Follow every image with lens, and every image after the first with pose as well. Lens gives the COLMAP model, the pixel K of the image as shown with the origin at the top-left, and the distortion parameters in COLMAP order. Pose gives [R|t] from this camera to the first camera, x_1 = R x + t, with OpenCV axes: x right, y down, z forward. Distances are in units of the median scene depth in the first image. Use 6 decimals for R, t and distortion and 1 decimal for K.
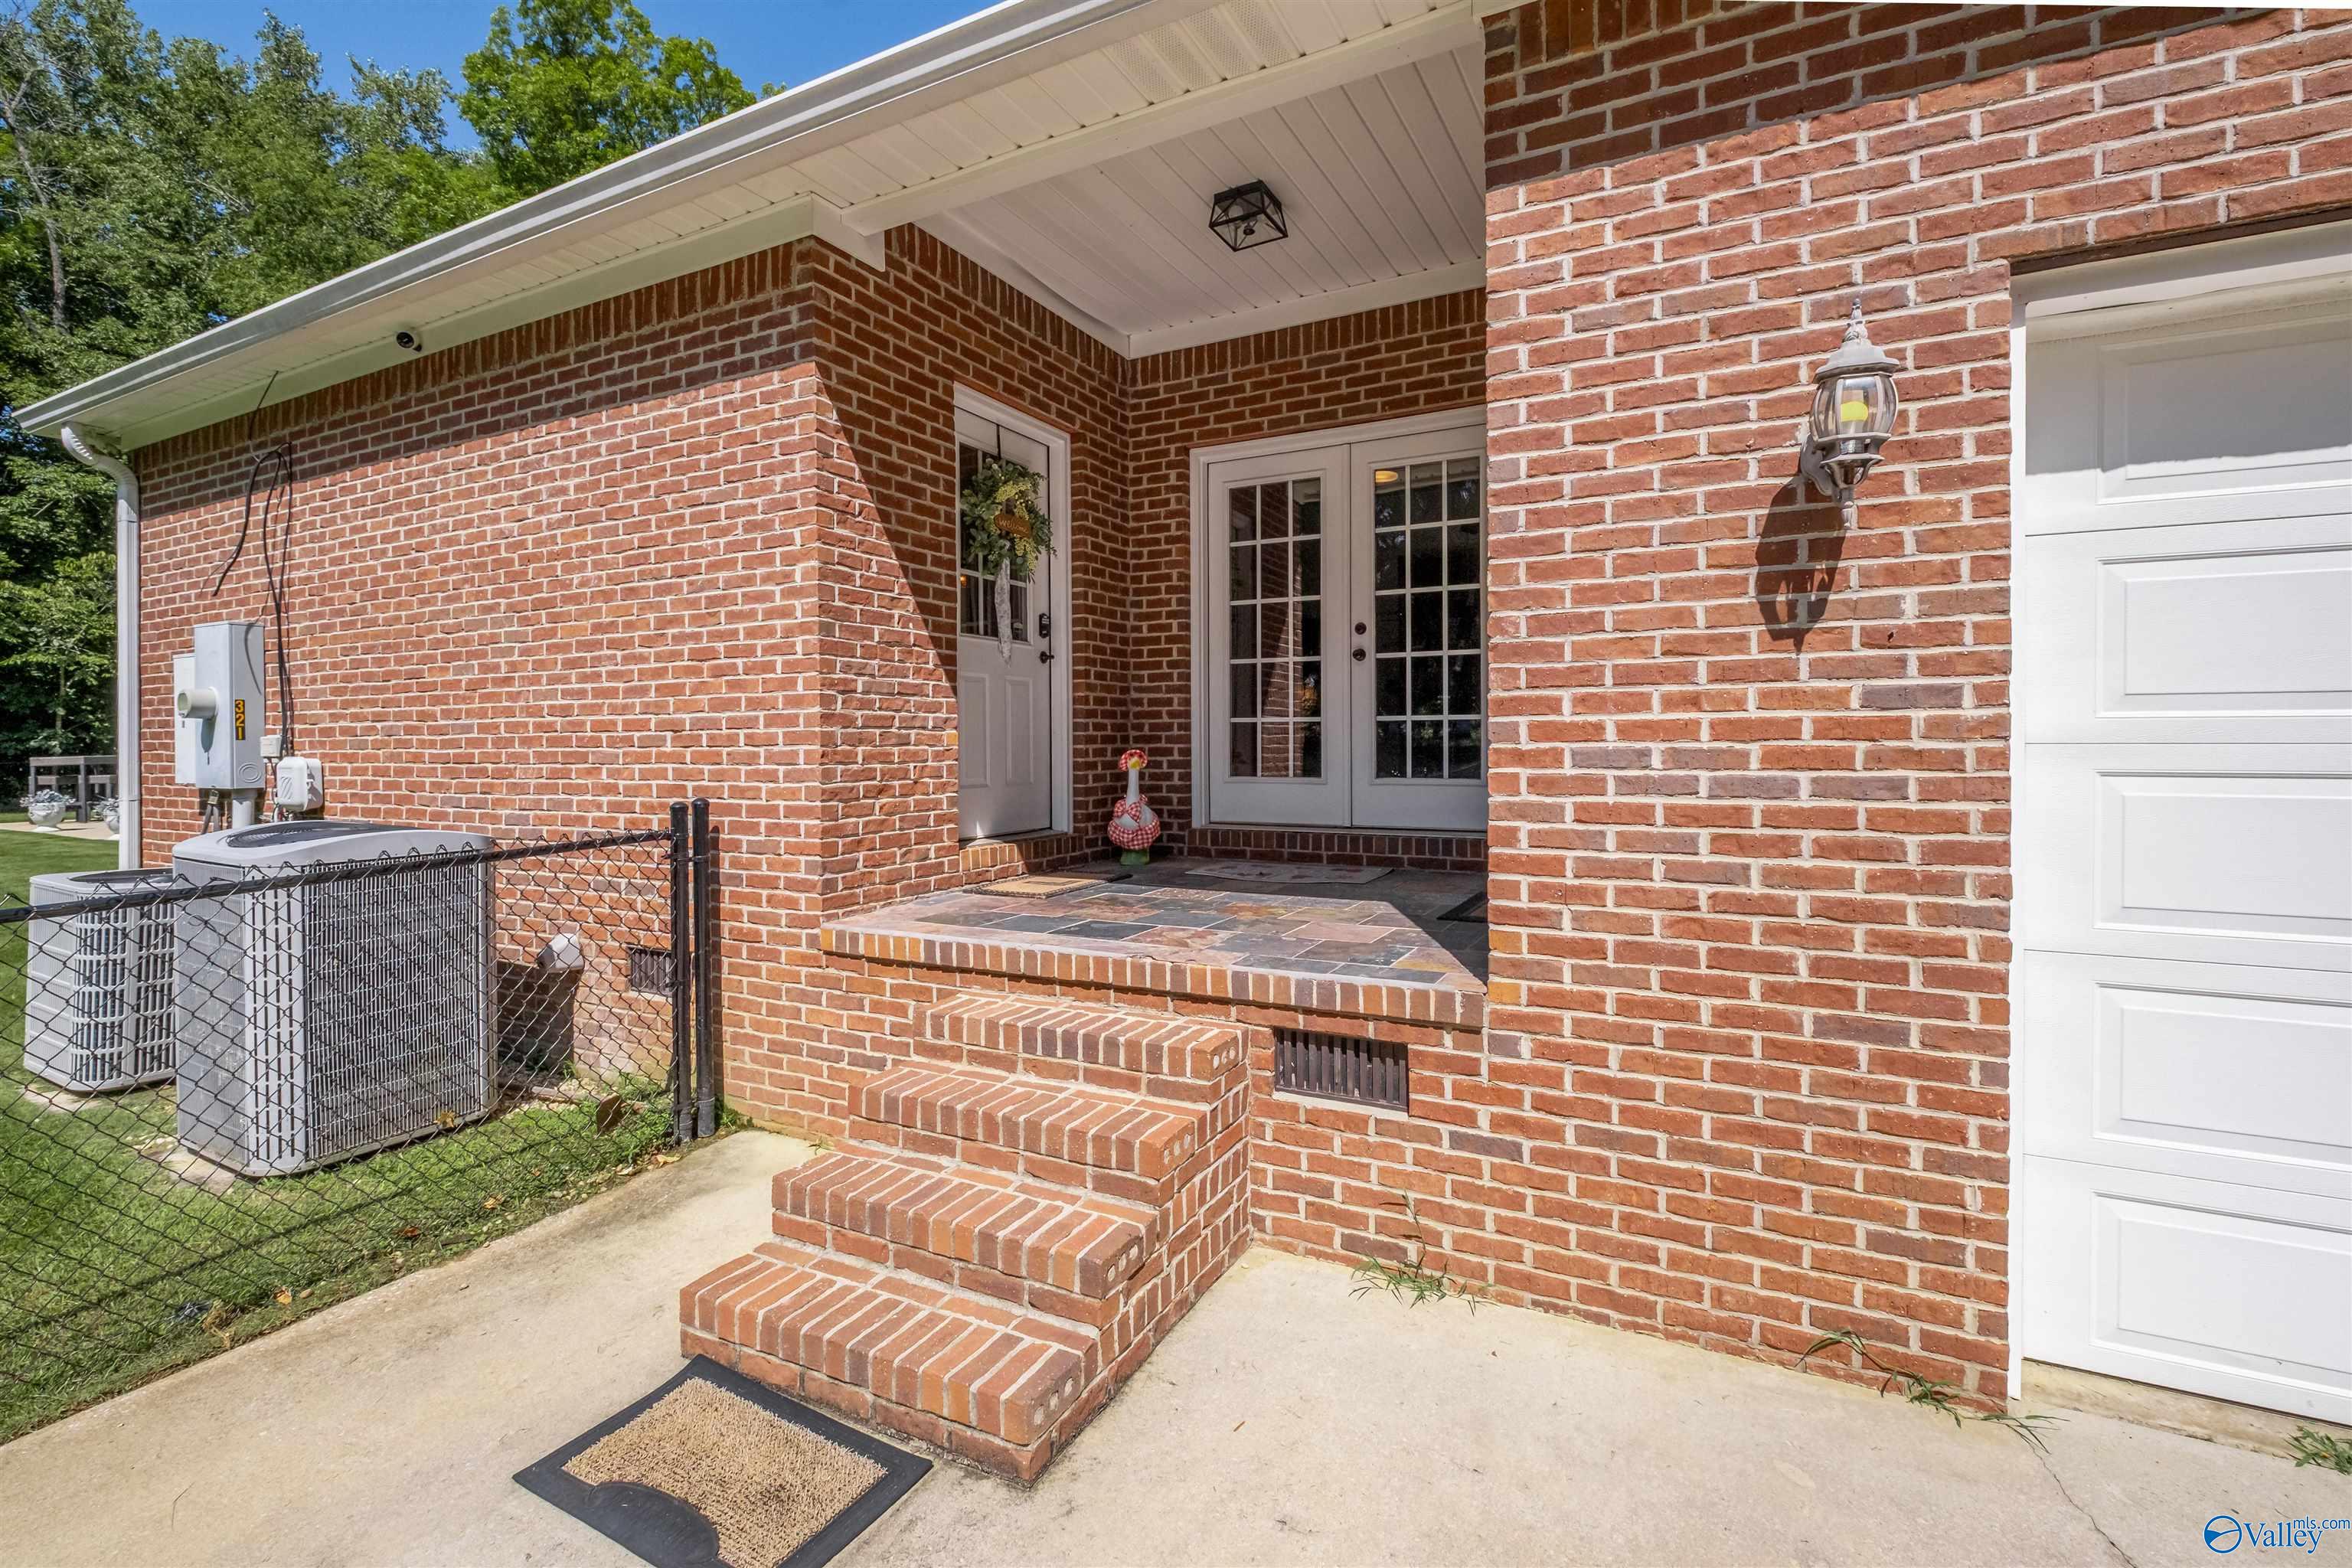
lens RADIAL K [[1035.6, 0, 1178.3], [0, 1035.6, 771.1], [0, 0, 1]] dist [0.004349, -0.004146]
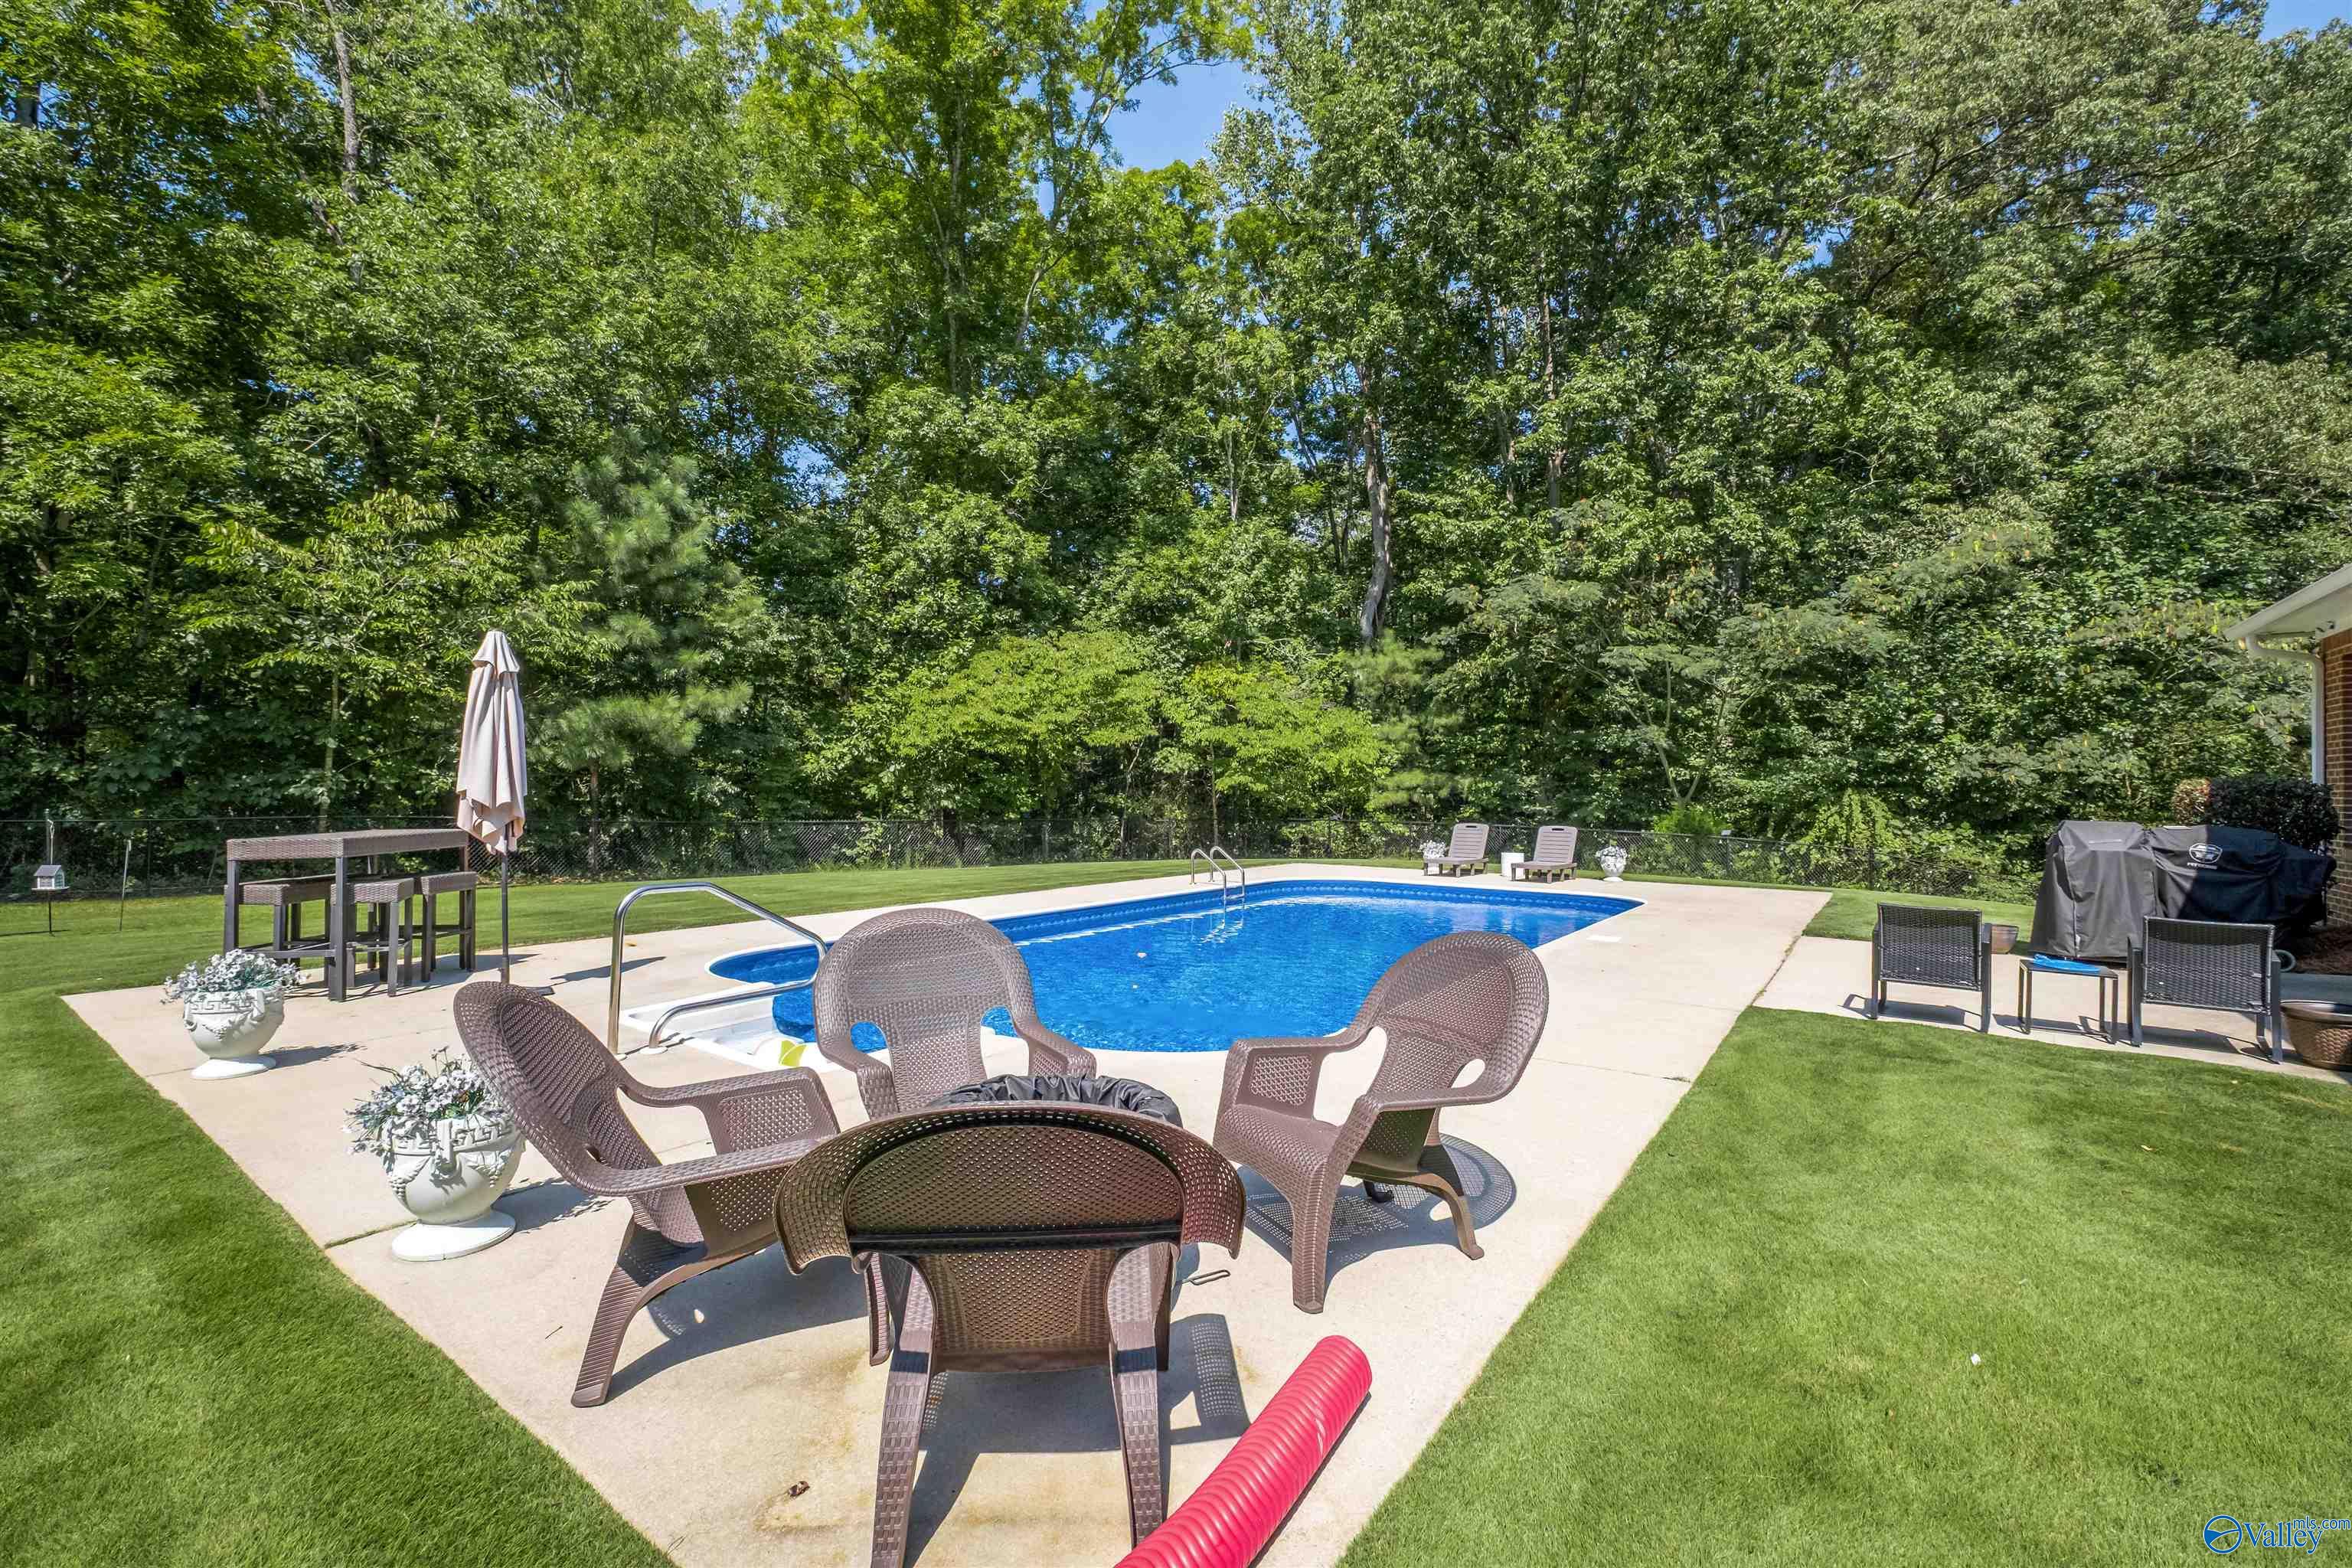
lens RADIAL K [[1035.6, 0, 1191.5], [0, 1035.6, 788.2], [0, 0, 1]] dist [0.004349, -0.004146]
pose [[0.989120, 0.011427, -0.146667, -0.436029], [-0.014959, 0.999624, -0.022996, -0.021614], [0.146349, 0.024940, 0.988919, 0.424576]]
